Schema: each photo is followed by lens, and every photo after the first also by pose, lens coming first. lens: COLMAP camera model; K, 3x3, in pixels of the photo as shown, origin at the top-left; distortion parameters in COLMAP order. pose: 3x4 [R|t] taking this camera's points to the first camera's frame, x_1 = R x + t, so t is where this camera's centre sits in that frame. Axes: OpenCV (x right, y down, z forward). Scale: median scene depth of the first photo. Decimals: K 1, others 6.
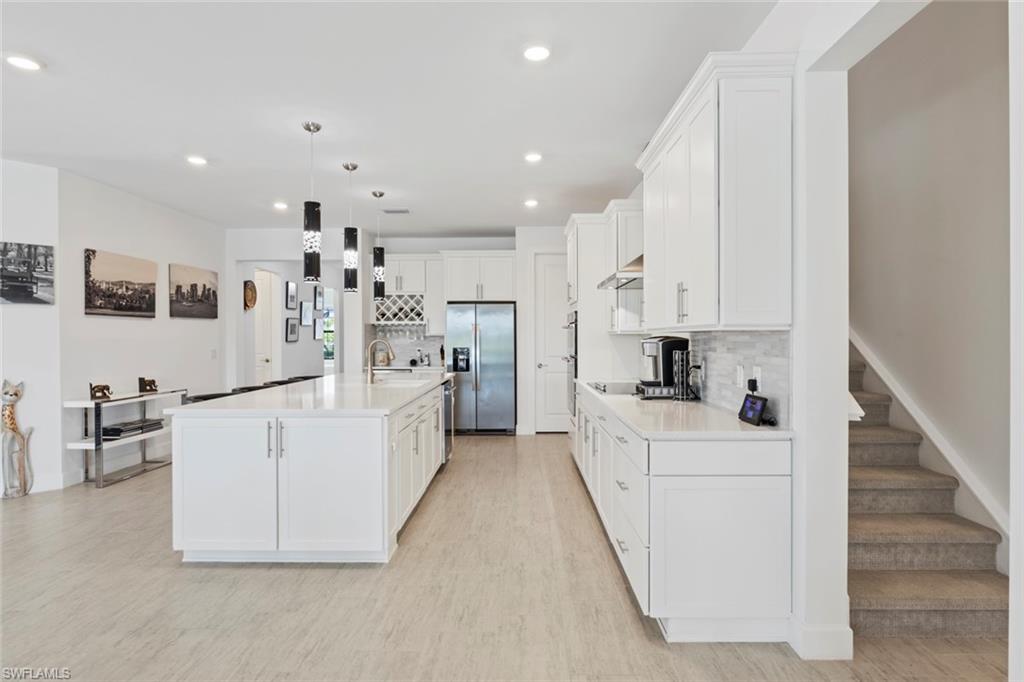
lens RADIAL K [[539.9, 0, 509.7], [0, 539.9, 339.6], [0, 0, 1]] dist [-0.002346, 0.001045]
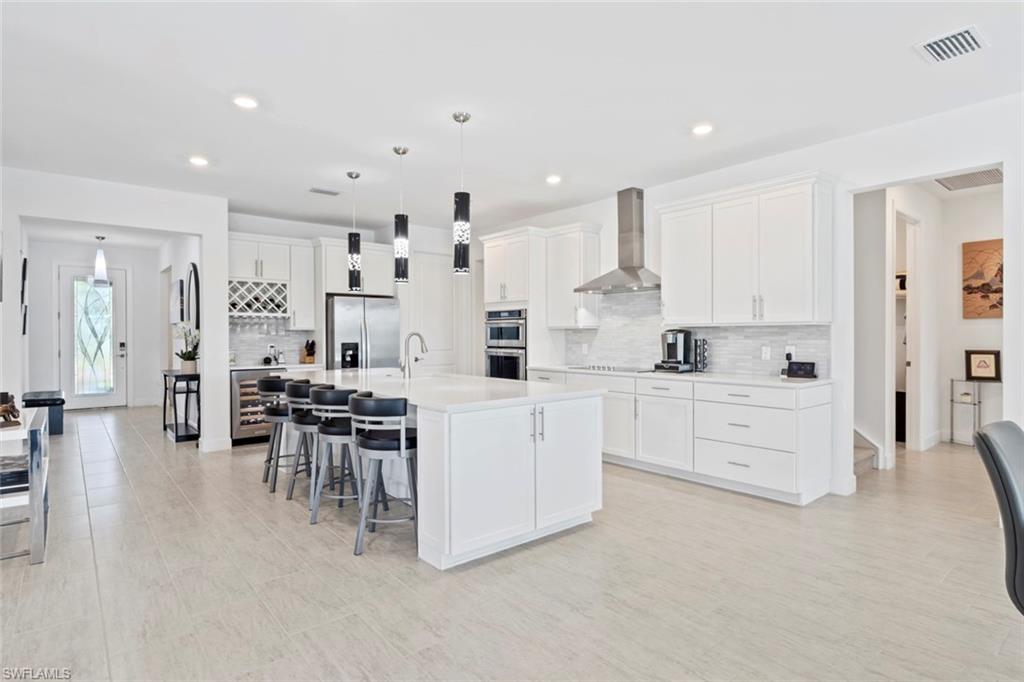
lens RADIAL K [[545.0, 0, 500.7], [0, 545.0, 335.2], [0, 0, 1]] dist [0.000984, -0.013088]
pose [[0.756619, -0.000890, 0.653855, -0.551603], [0.003837, 0.999988, -0.003079, 0.006349], [-0.653844, 0.004838, 0.756614, 0.110523]]
